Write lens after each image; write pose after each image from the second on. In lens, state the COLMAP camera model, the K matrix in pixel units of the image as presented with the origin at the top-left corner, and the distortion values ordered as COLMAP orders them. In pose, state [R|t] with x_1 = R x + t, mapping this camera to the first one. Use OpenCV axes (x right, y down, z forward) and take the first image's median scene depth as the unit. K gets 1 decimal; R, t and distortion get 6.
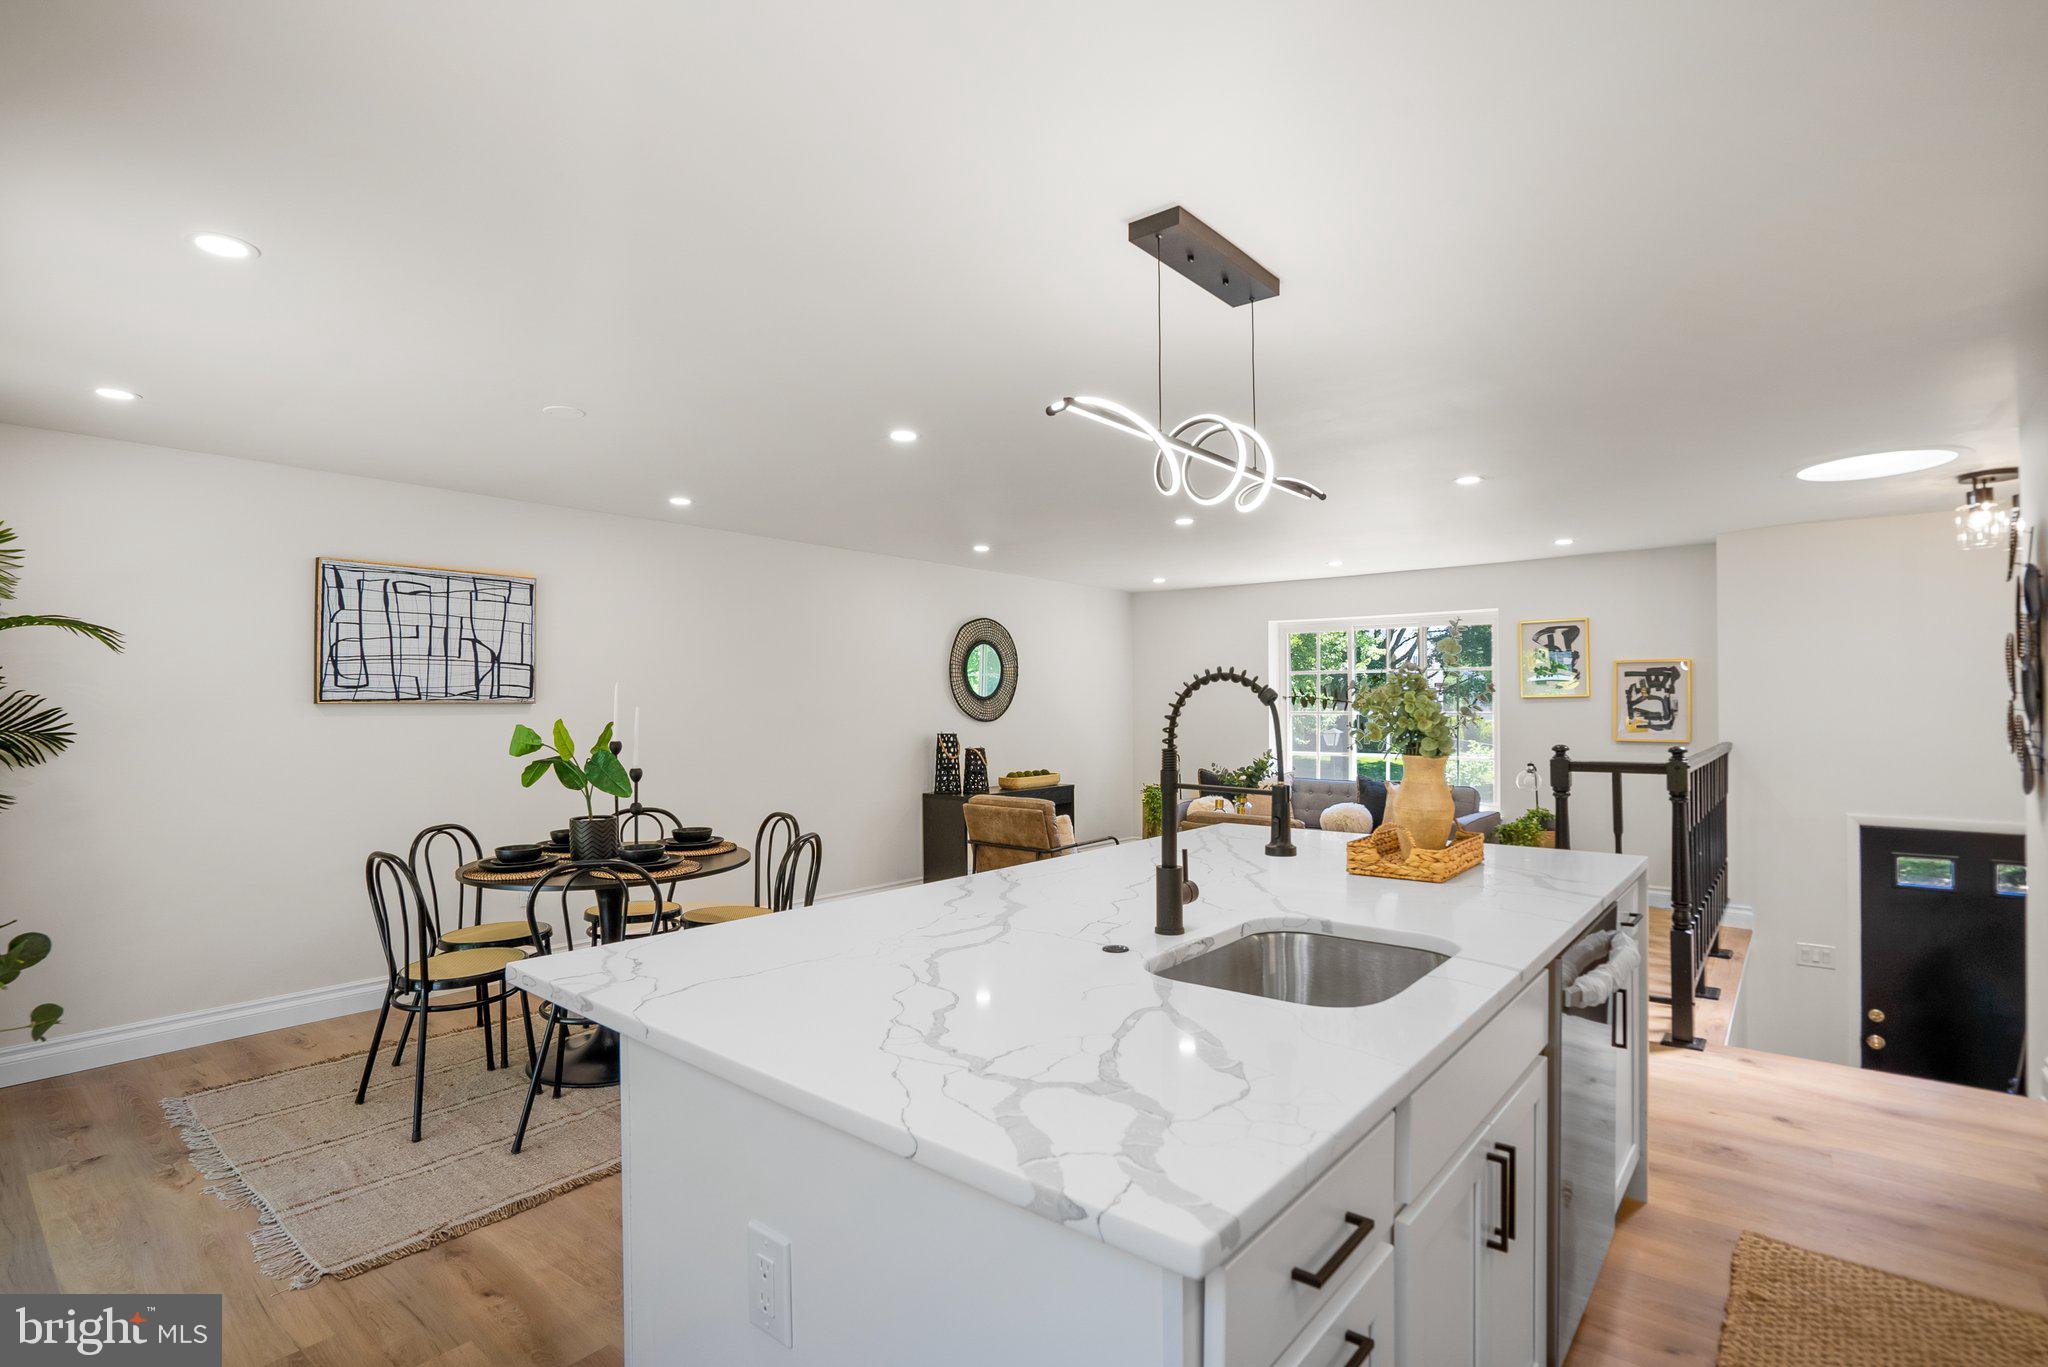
lens RADIAL K [[928.7, 0, 1052.2], [0, 928.7, 697.7], [0, 0, 1]] dist [-0.056436, -0.000043]
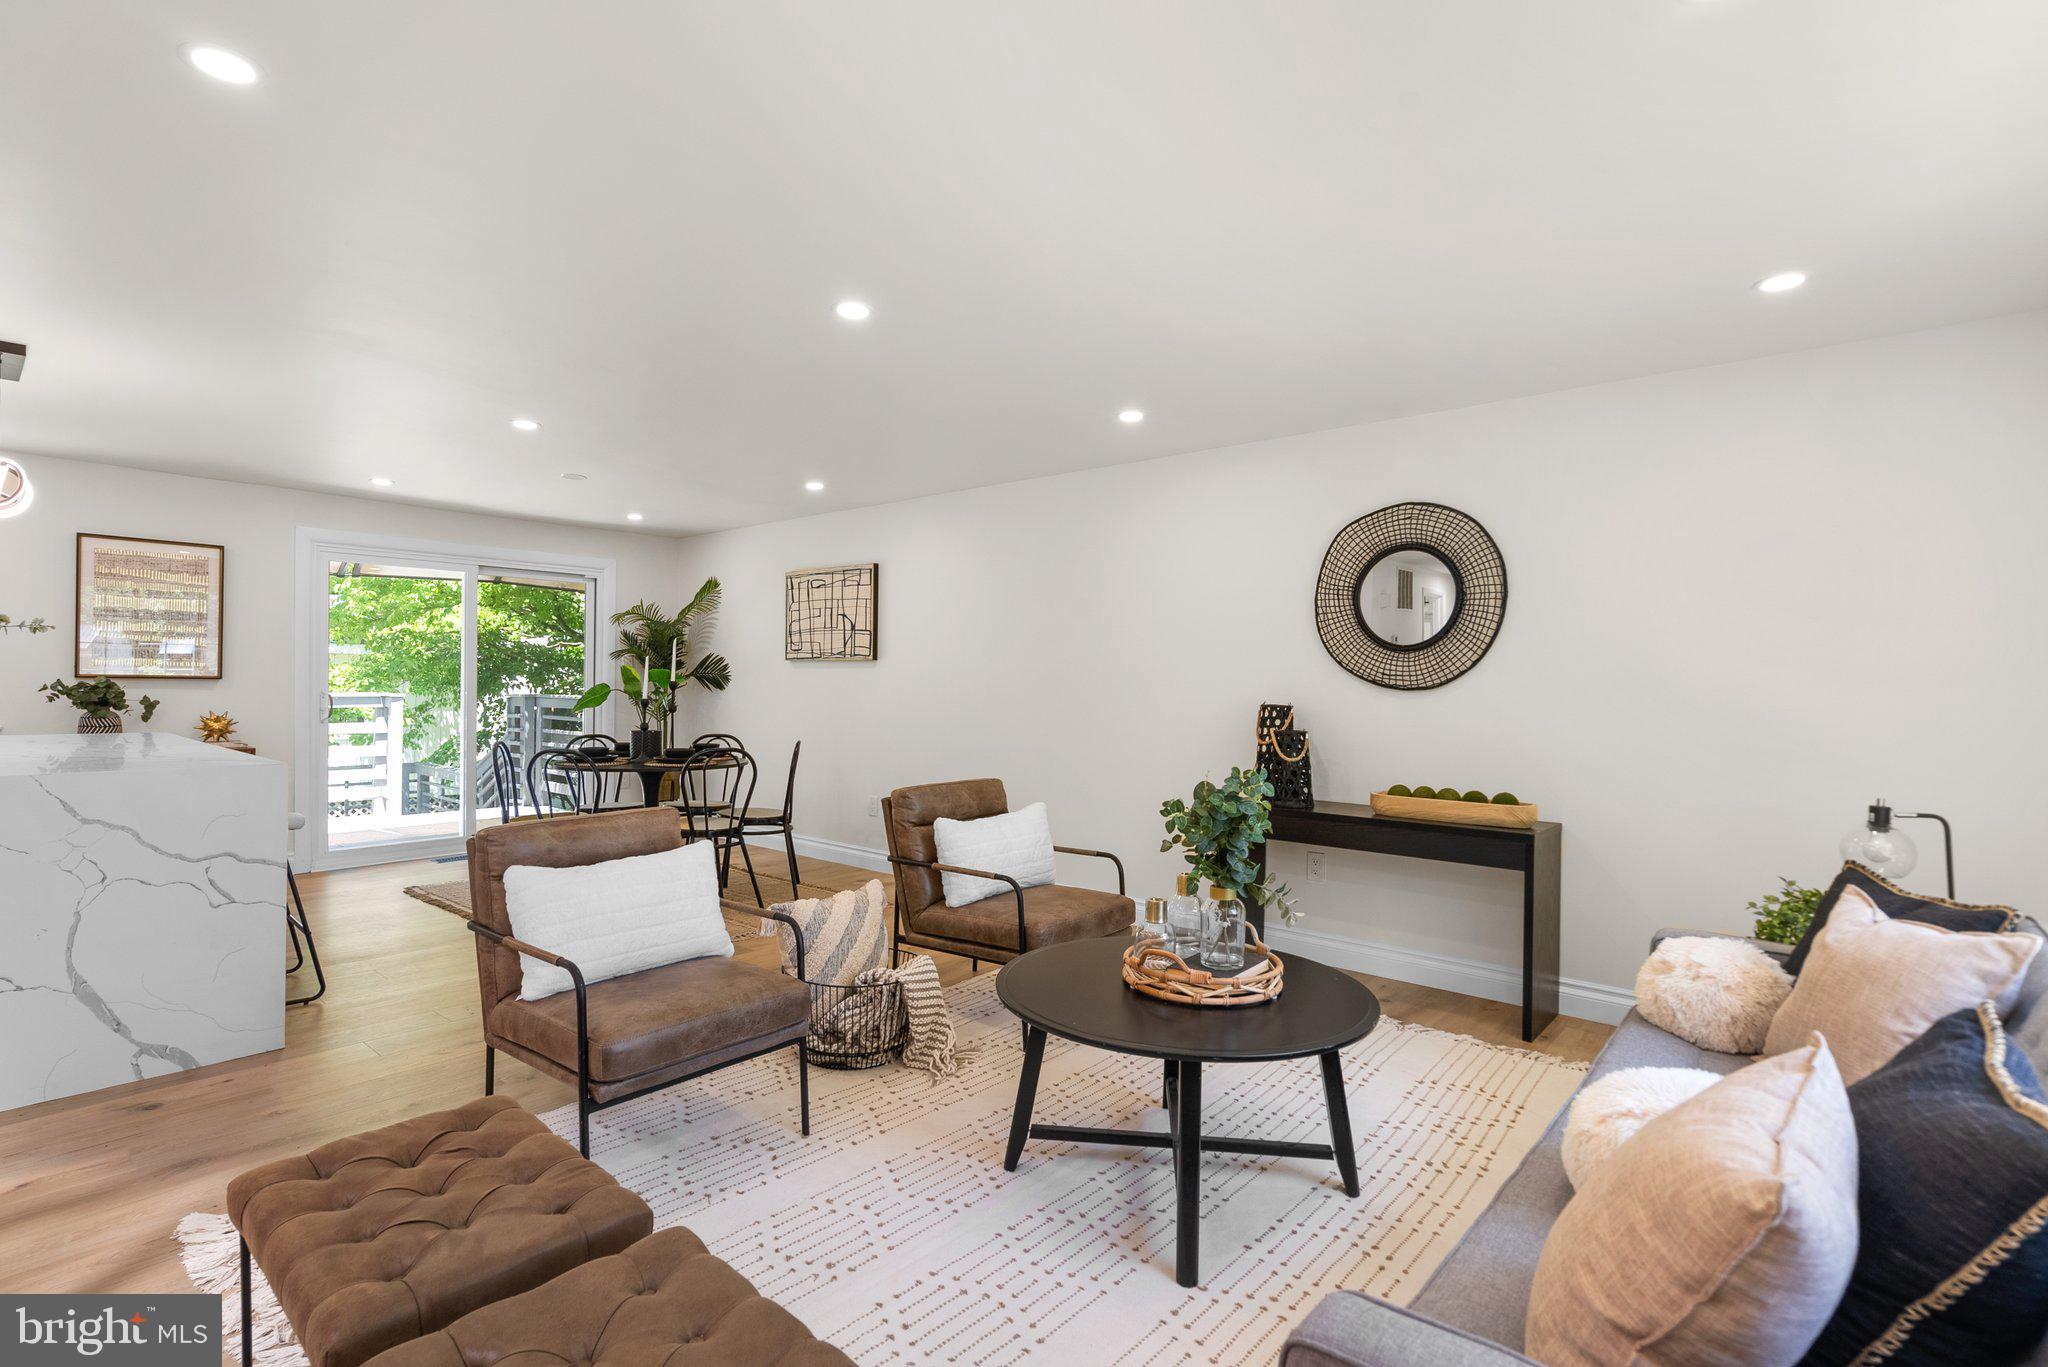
lens RADIAL K [[955.9, 0, 1024.0], [0, 955.9, 683.5], [0, 0, 1]] dist [-0.001955, -0.000007]
pose [[-0.026440, 0.003836, -0.999643, 0.575701], [-0.005124, 0.999979, 0.003973, 0.024284], [0.999637, 0.005227, -0.026420, 0.910662]]
